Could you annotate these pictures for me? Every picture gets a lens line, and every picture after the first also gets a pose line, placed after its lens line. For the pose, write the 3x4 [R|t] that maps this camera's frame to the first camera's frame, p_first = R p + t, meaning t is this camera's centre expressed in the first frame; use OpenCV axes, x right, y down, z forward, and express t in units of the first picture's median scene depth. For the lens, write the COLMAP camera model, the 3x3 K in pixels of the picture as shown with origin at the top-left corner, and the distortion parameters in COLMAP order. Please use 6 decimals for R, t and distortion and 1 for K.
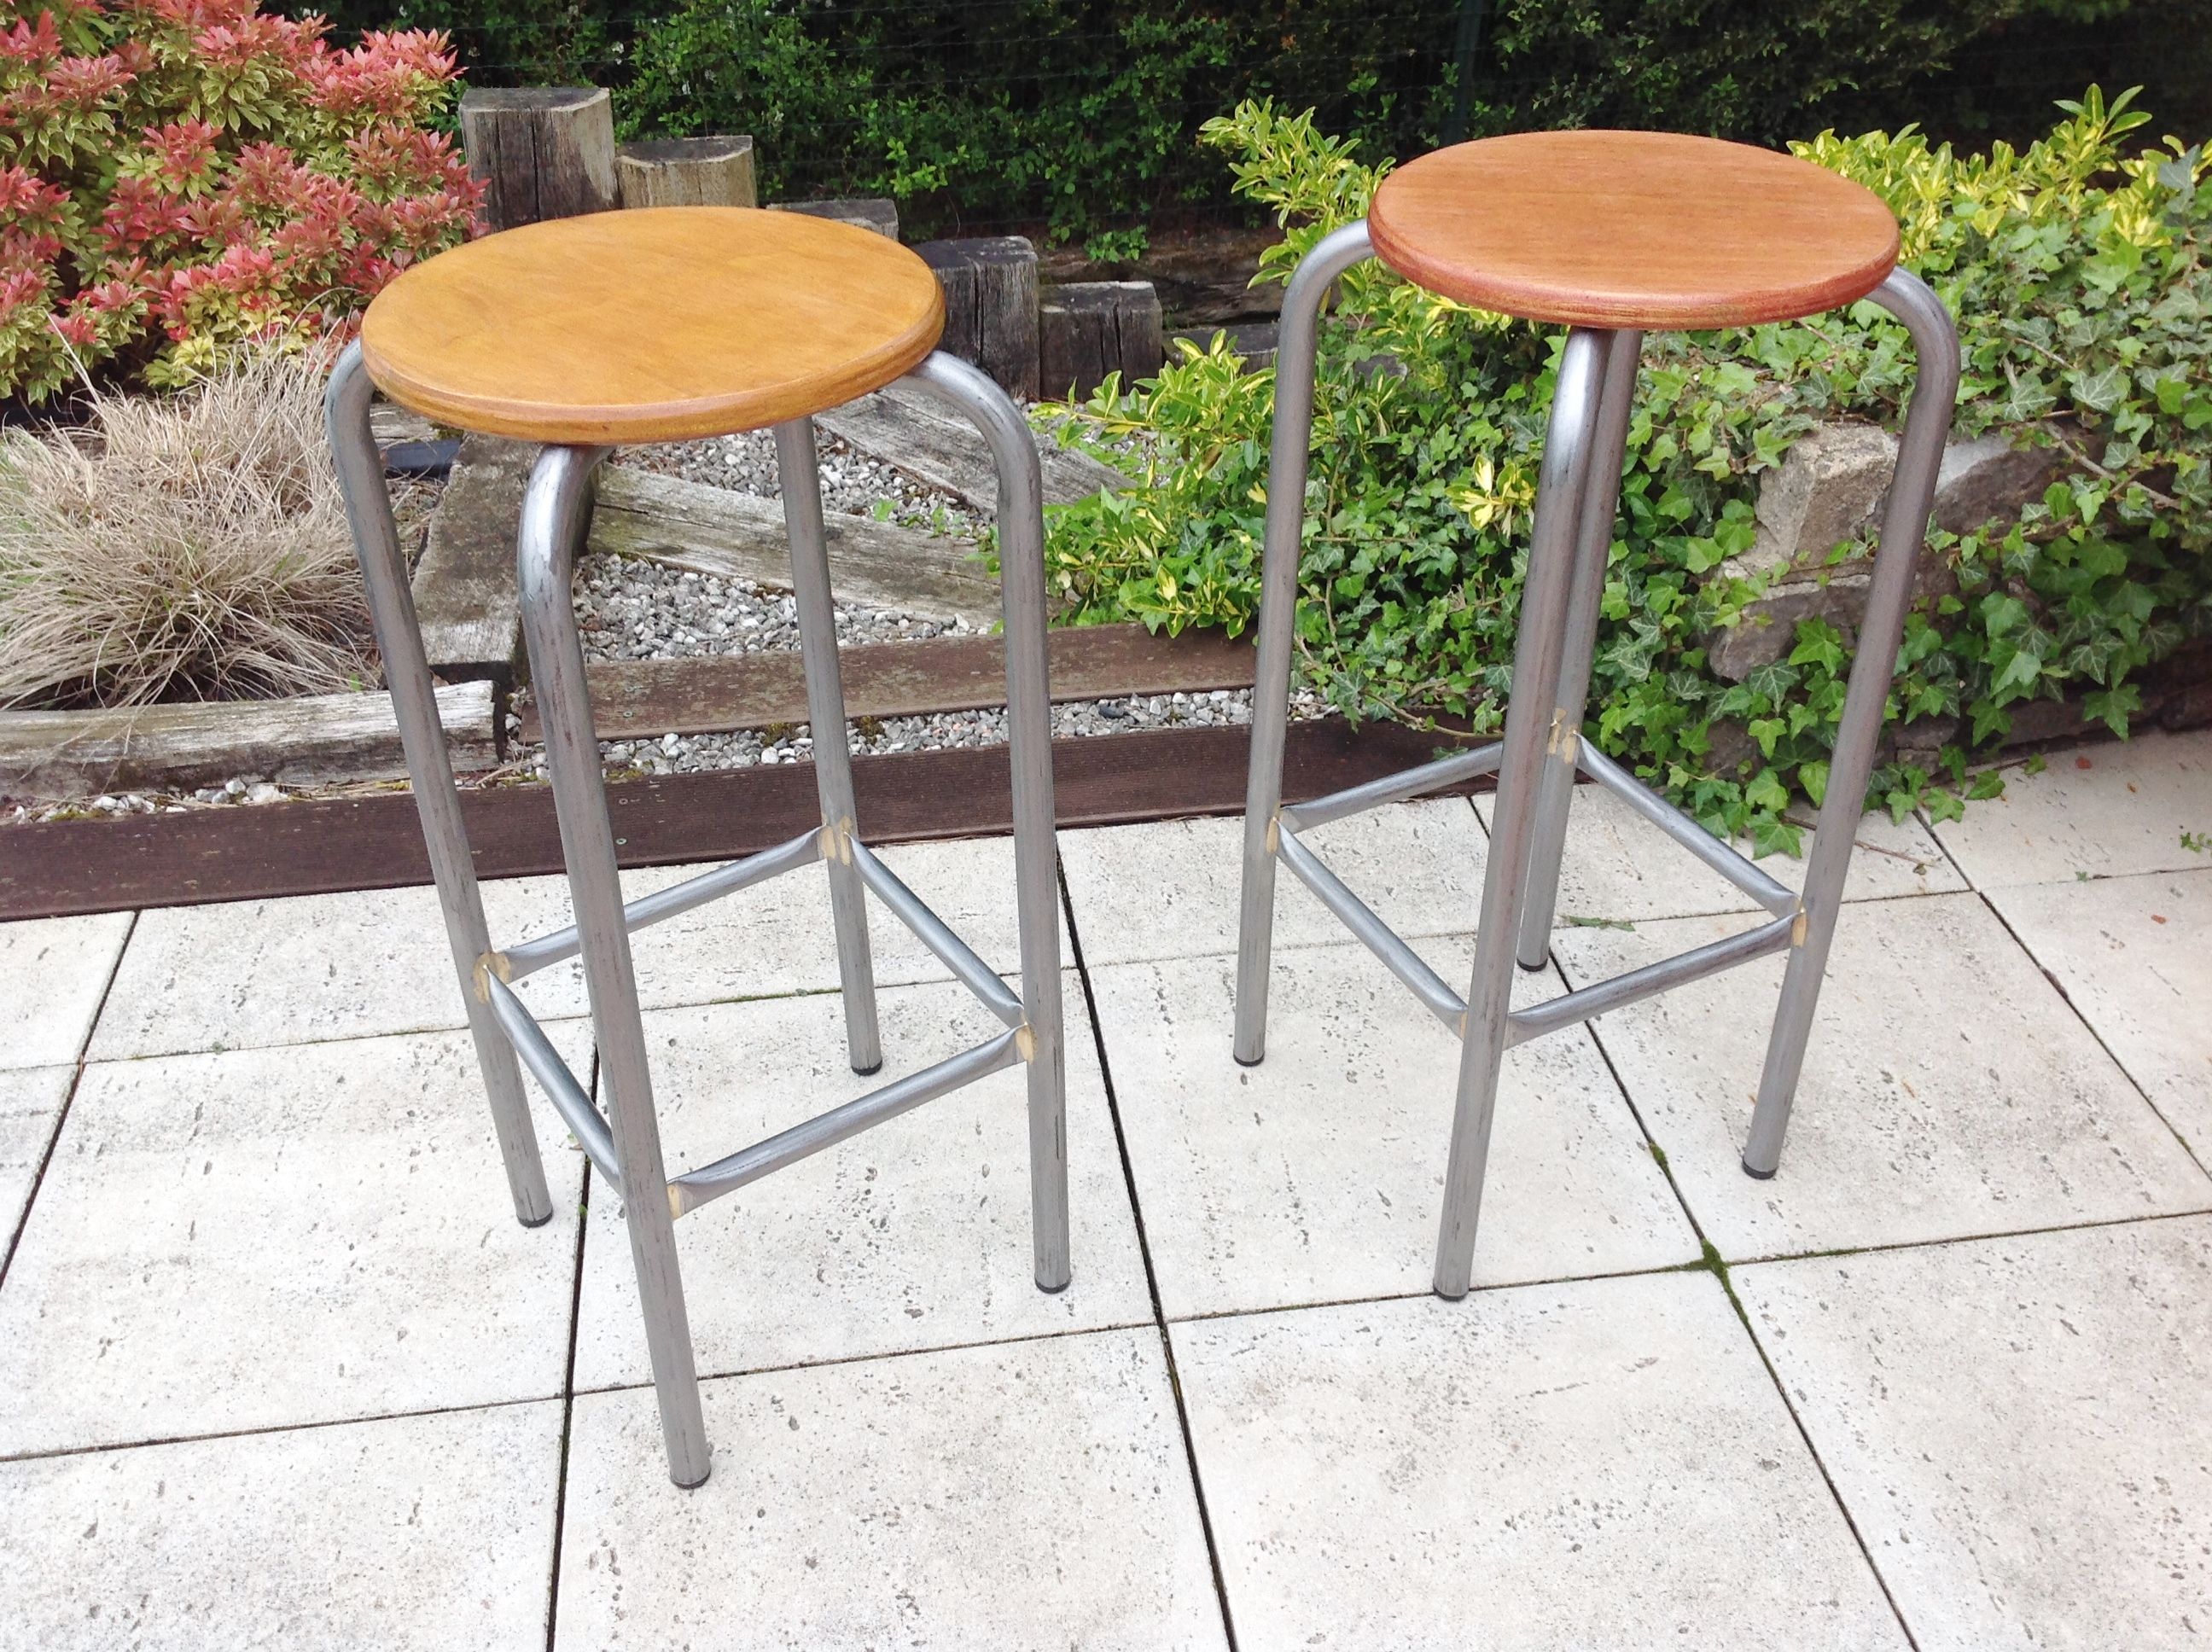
lens RADIAL K [[2064.4, 0, 1101.5], [0, 2064.4, 875.0], [0, 0, 1]] dist [0.139904, -0.317480]
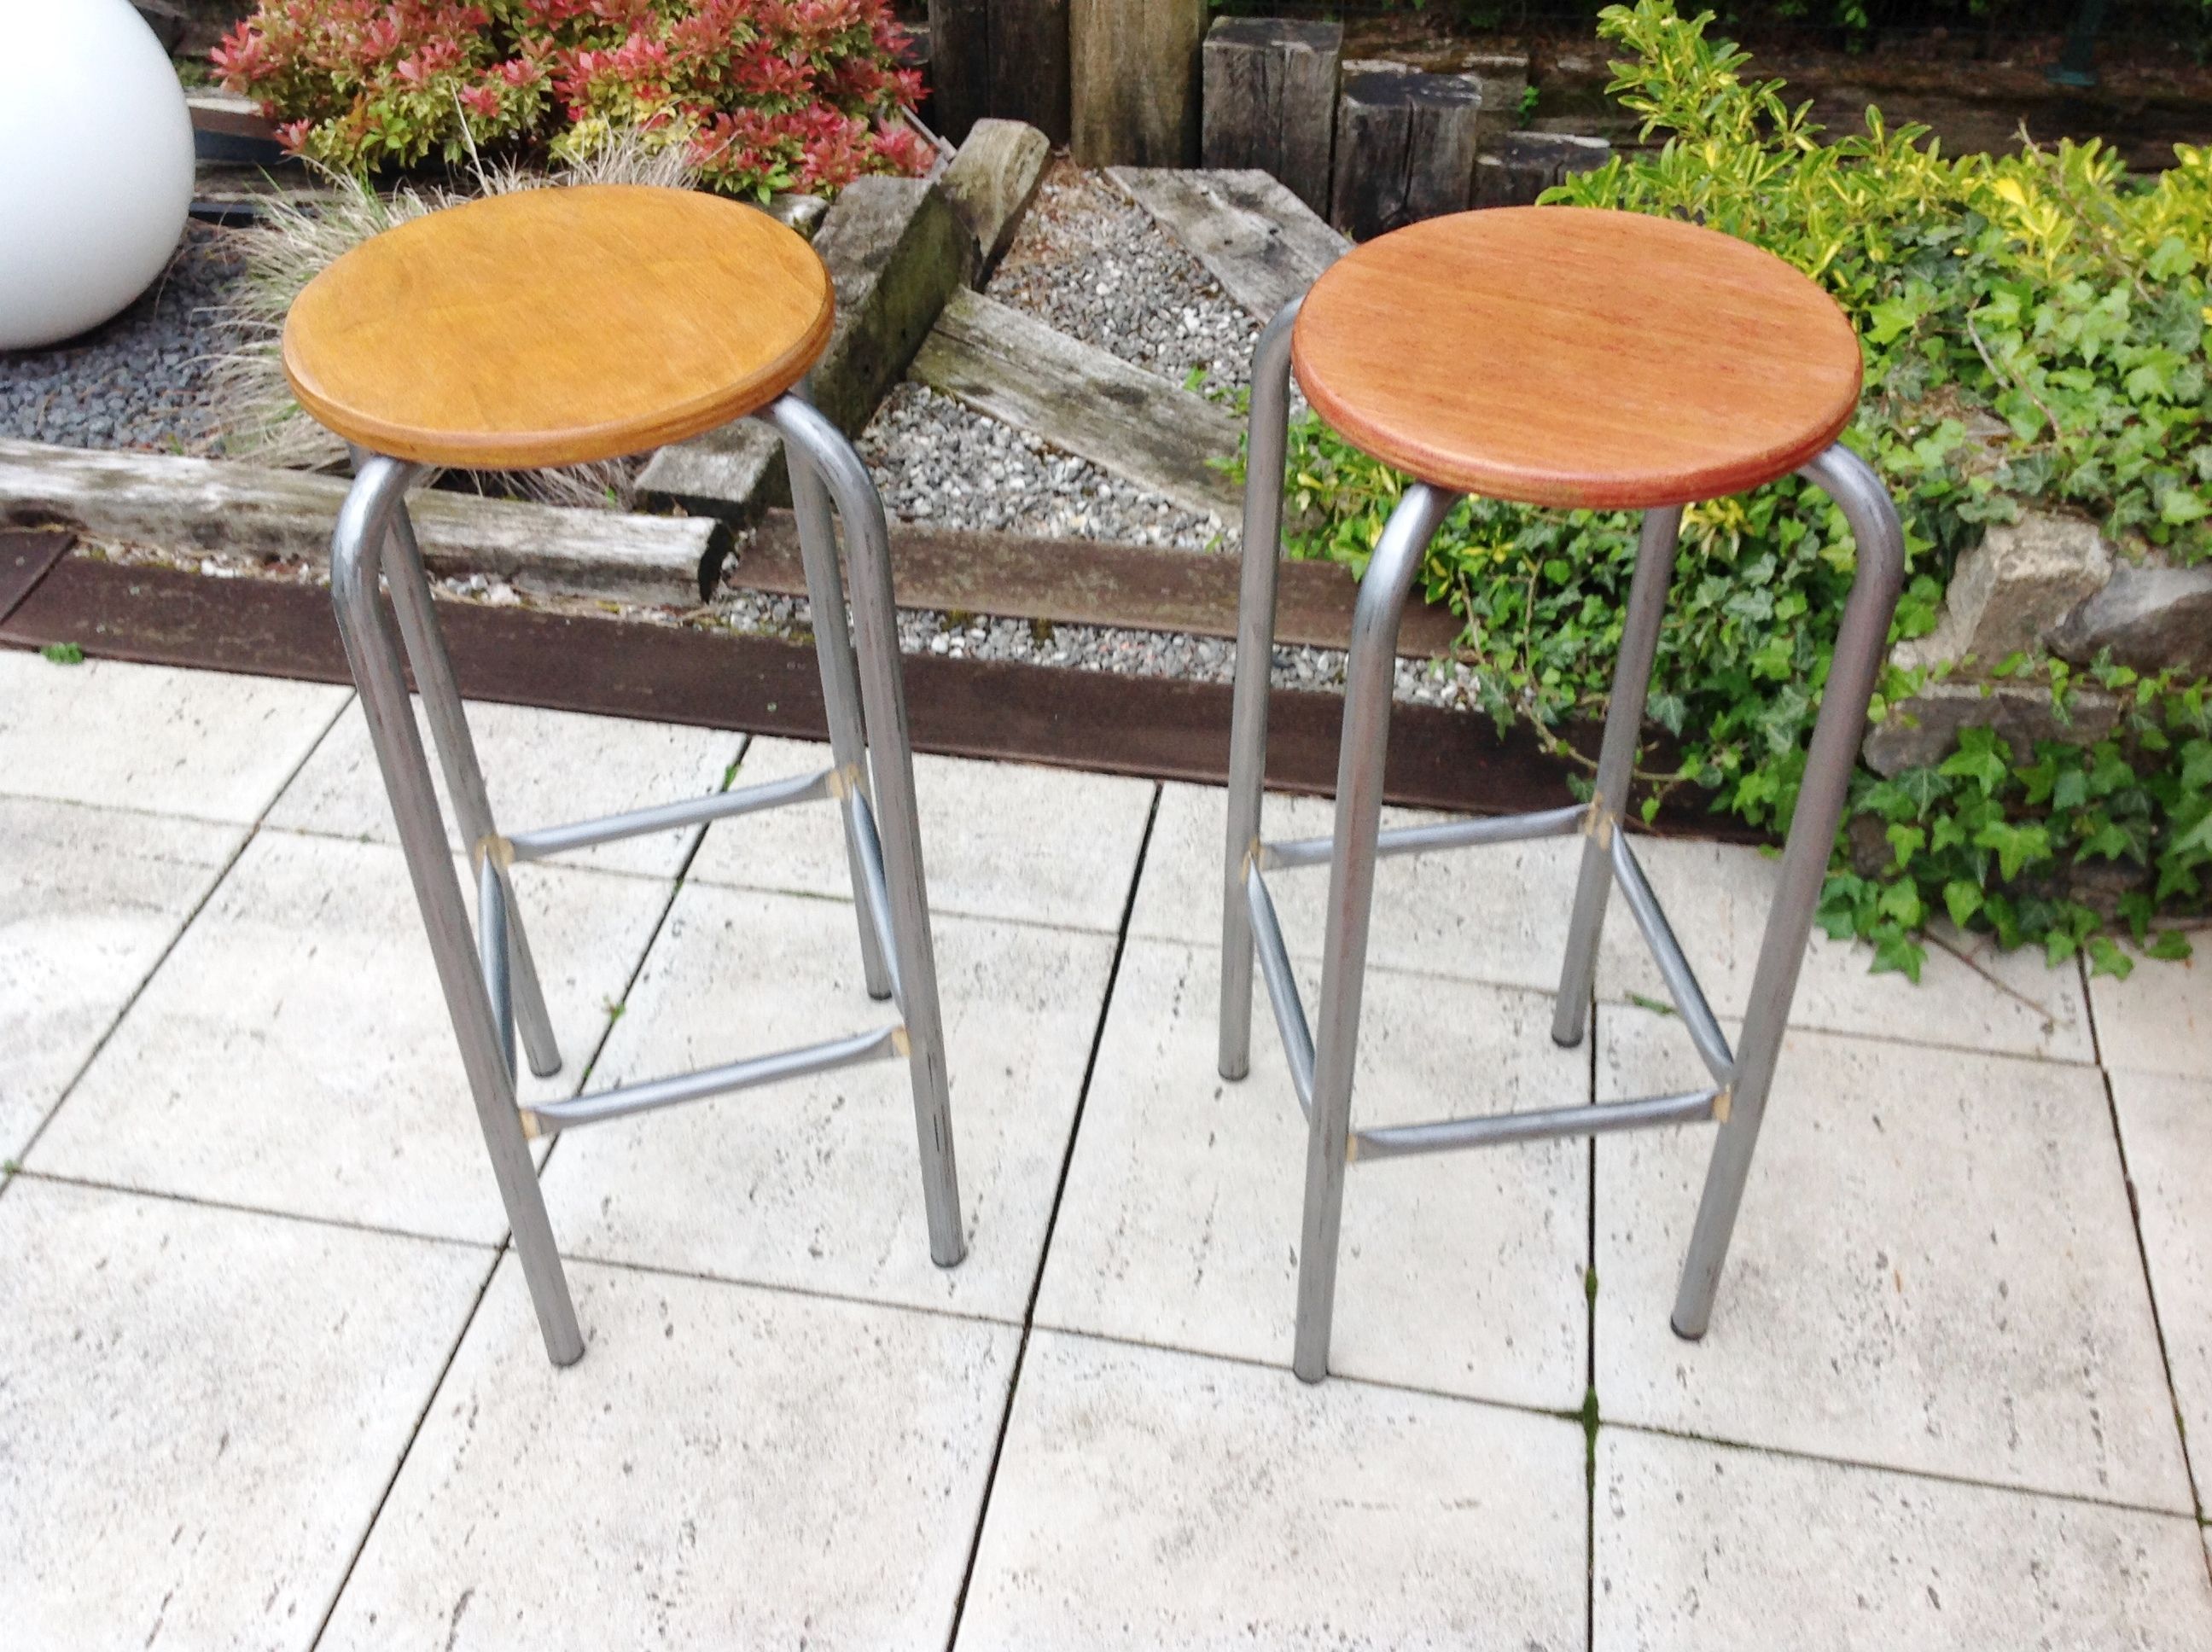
lens RADIAL K [[2163.9, 0, 1107.4], [0, 2163.9, 802.7], [0, 0, 1]] dist [0.102600, -0.208139]
pose [[0.945786, 0.197415, -0.257908, 0.205720], [-0.175637, 0.978823, 0.105152, -0.107721], [0.273205, -0.054154, 0.960430, 0.008136]]
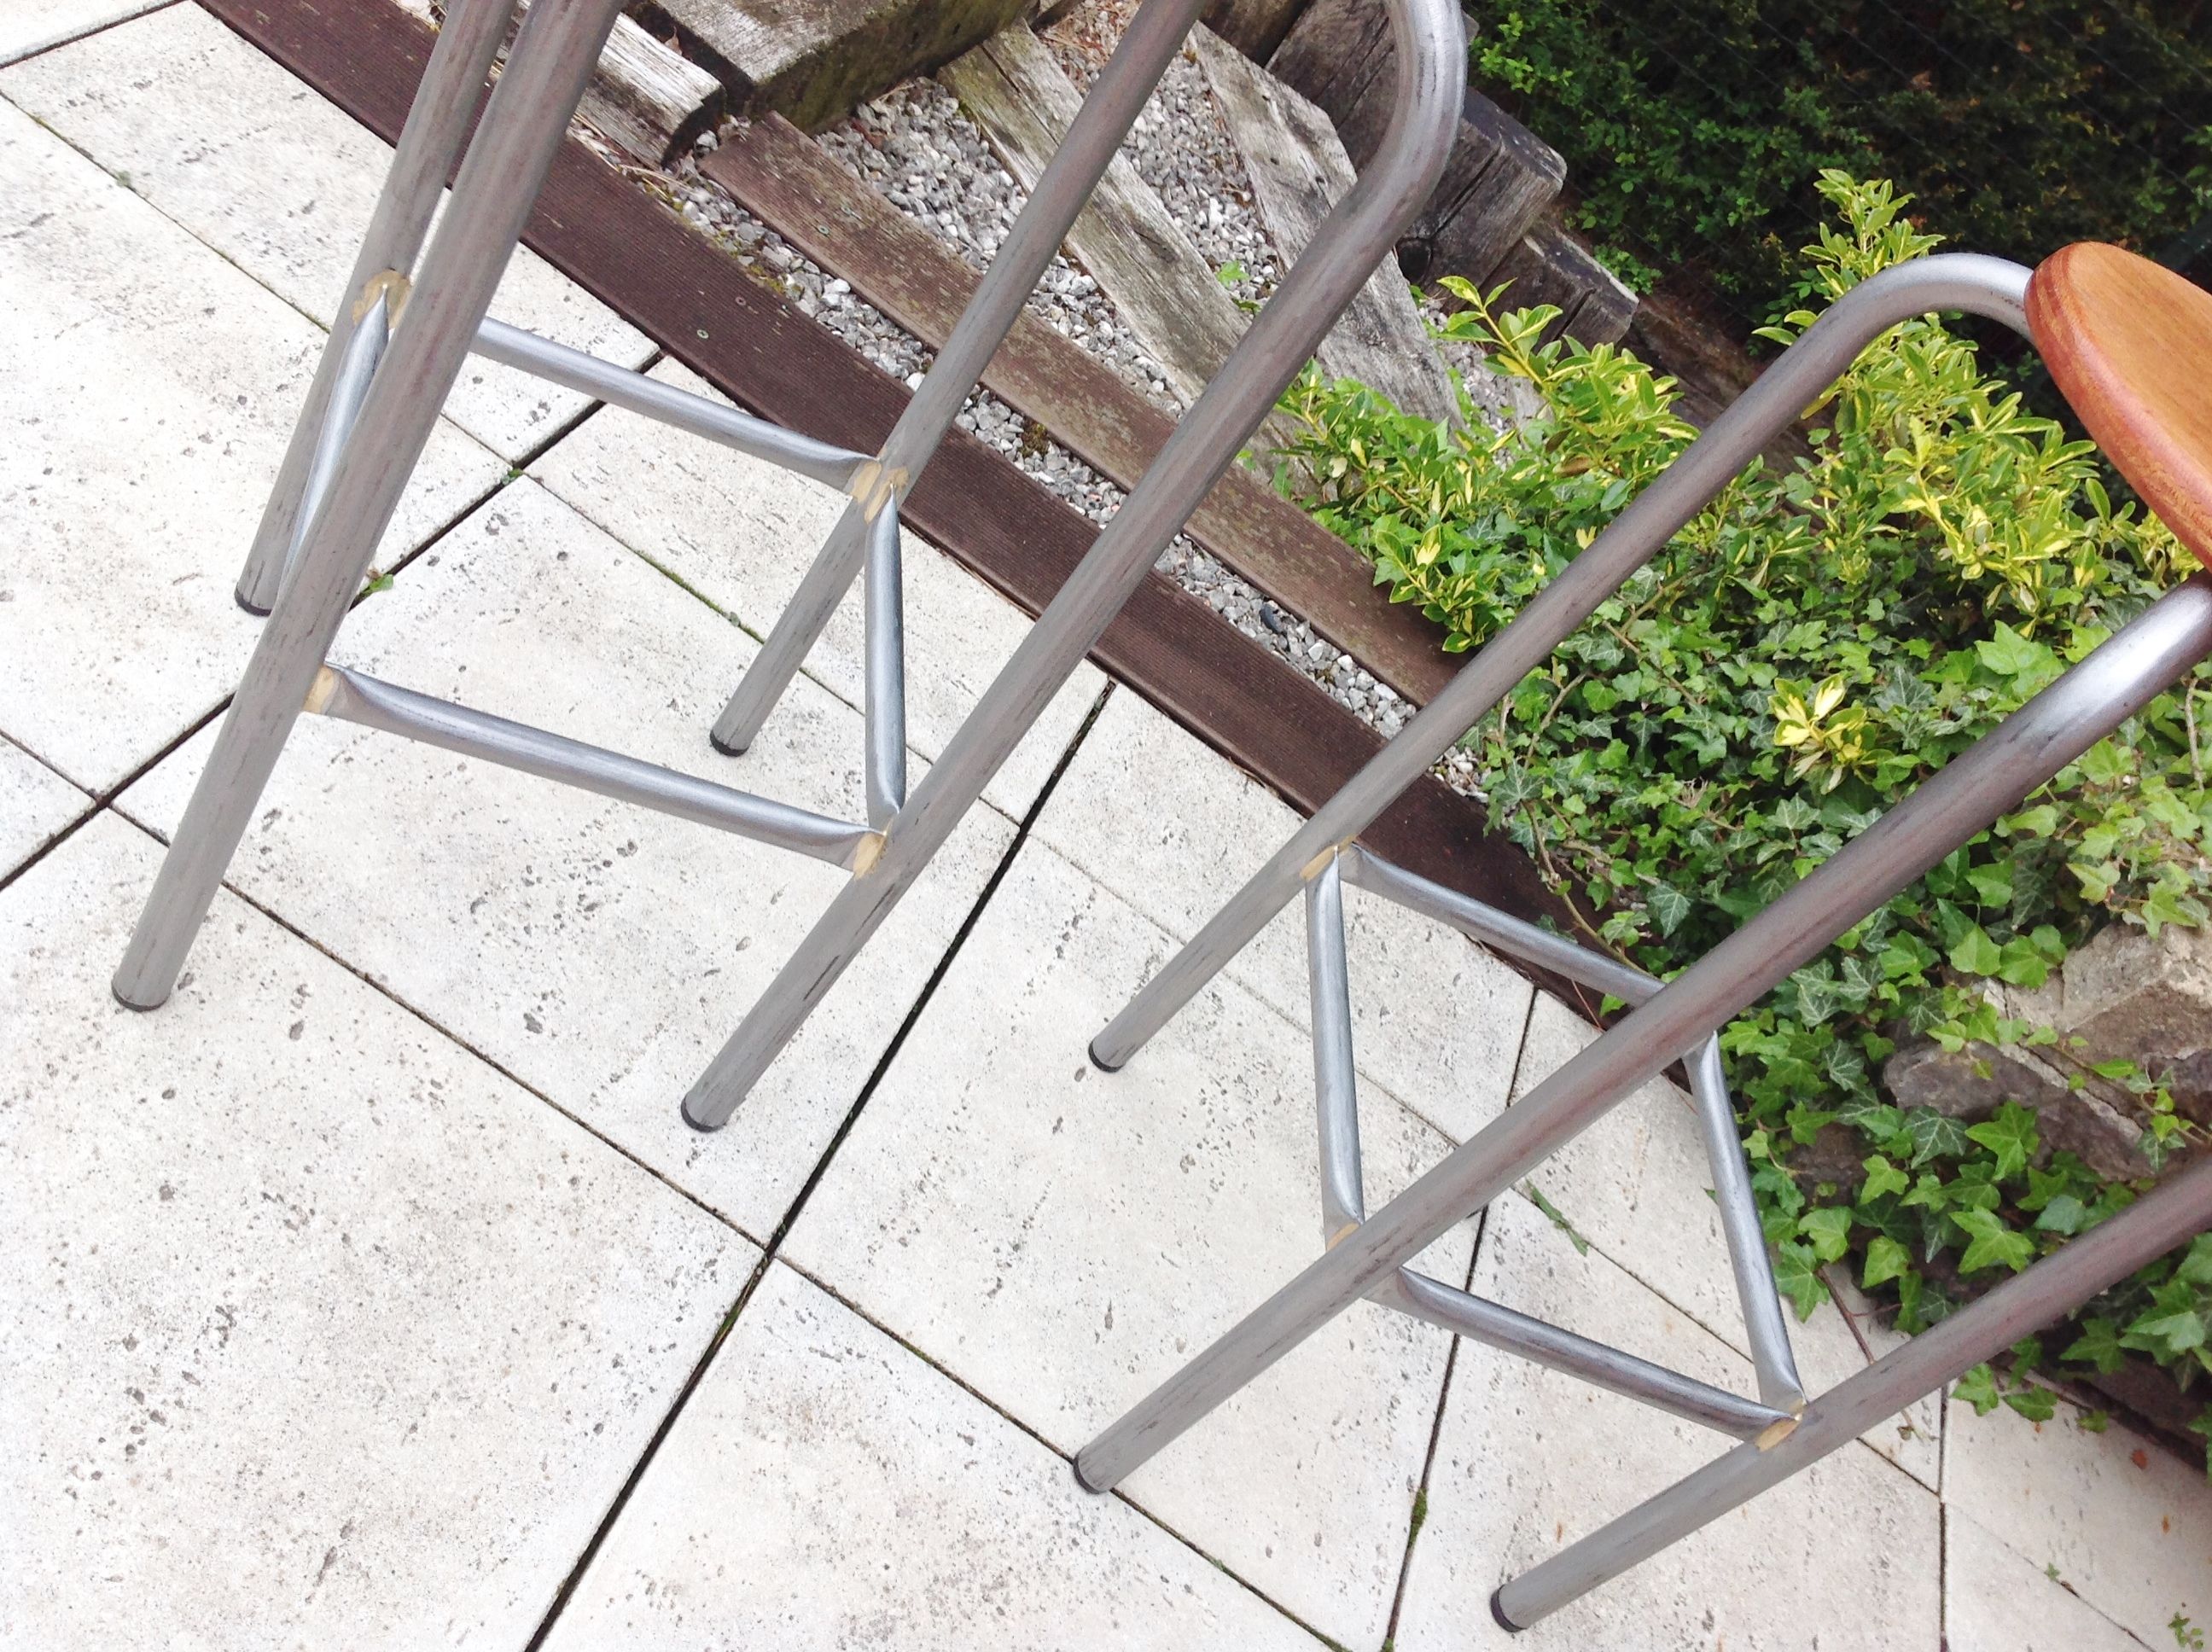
lens RADIAL K [[2124.3, 0, 1156.6], [0, 2124.3, 824.4], [0, 0, 1]] dist [0.198103, -0.349273]
pose [[0.753152, 0.657844, 0.001810, 0.022071], [-0.657771, 0.753022, 0.017203, -0.003212], [0.009953, -0.014147, 0.999850, 0.164581]]
